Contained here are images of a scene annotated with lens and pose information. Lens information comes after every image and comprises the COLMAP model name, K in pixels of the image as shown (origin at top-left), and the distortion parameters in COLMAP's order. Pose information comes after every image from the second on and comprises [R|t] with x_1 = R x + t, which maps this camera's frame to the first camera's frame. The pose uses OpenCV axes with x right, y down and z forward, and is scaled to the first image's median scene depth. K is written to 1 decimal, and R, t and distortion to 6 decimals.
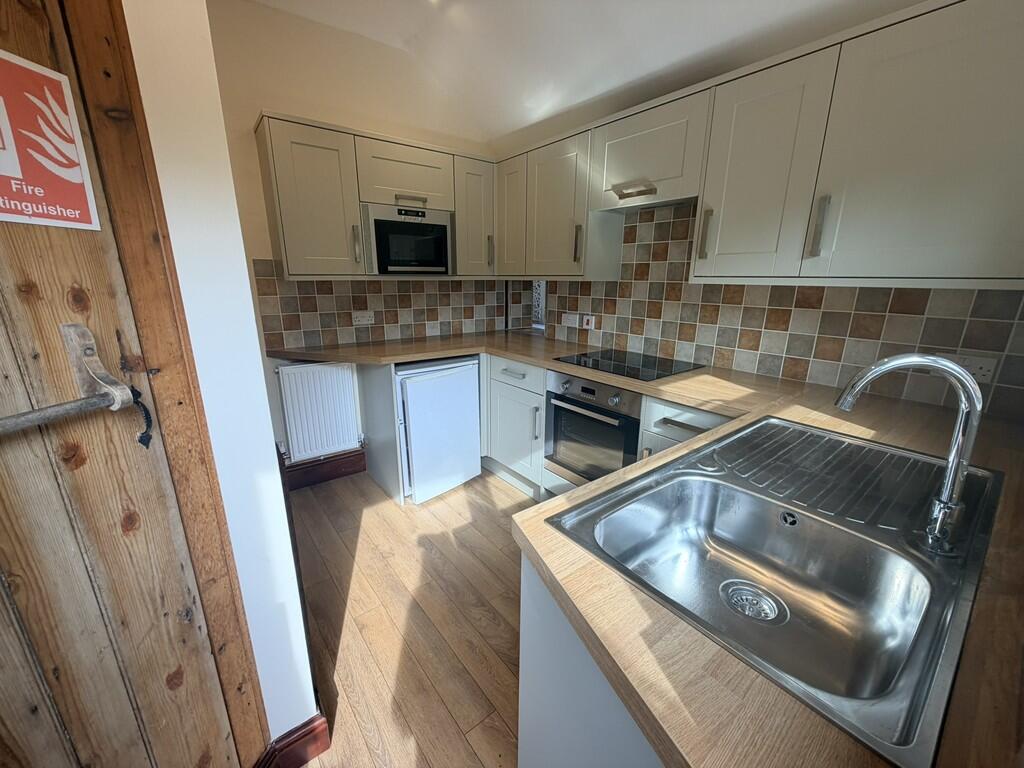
lens RADIAL K [[405.5, 0, 512.0], [0, 405.5, 384.0], [0, 0, 1]] dist [0.000328, -0.000072]
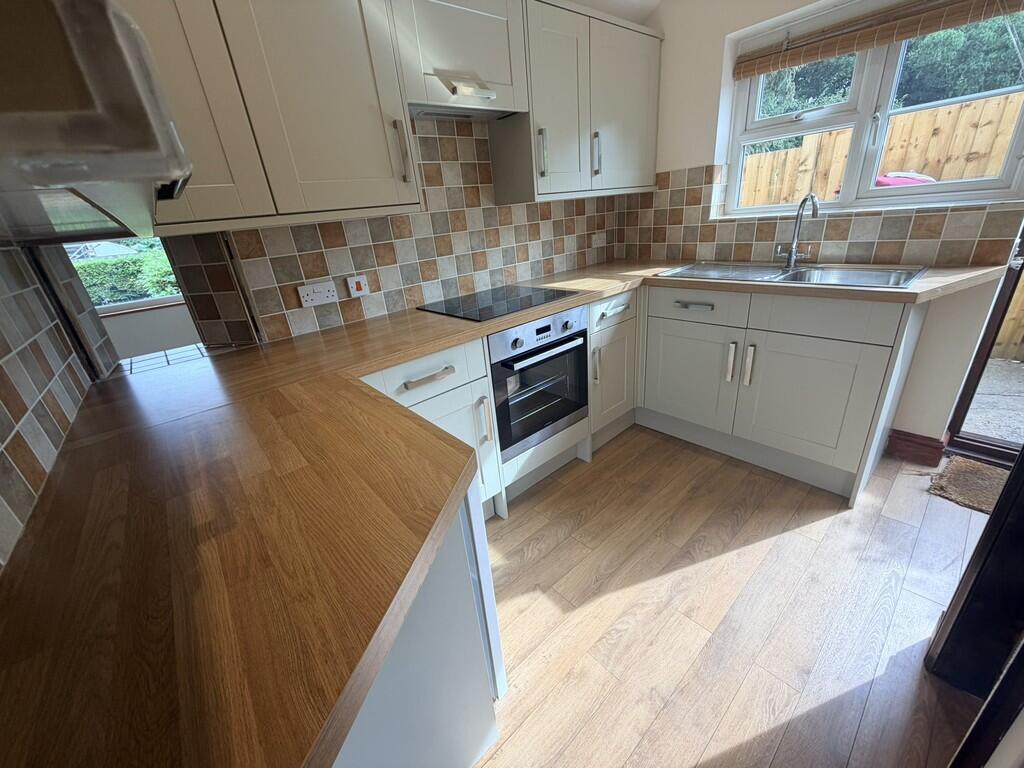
lens RADIAL K [[405.5, 0, 512.0], [0, 405.5, 384.0], [0, 0, 1]] dist [0.000328, -0.000072]
pose [[-0.044153, -0.392731, 0.918593, -0.590964], [0.351110, 0.854731, 0.382304, -0.217445], [-0.935292, 0.339407, 0.100153, 0.908473]]
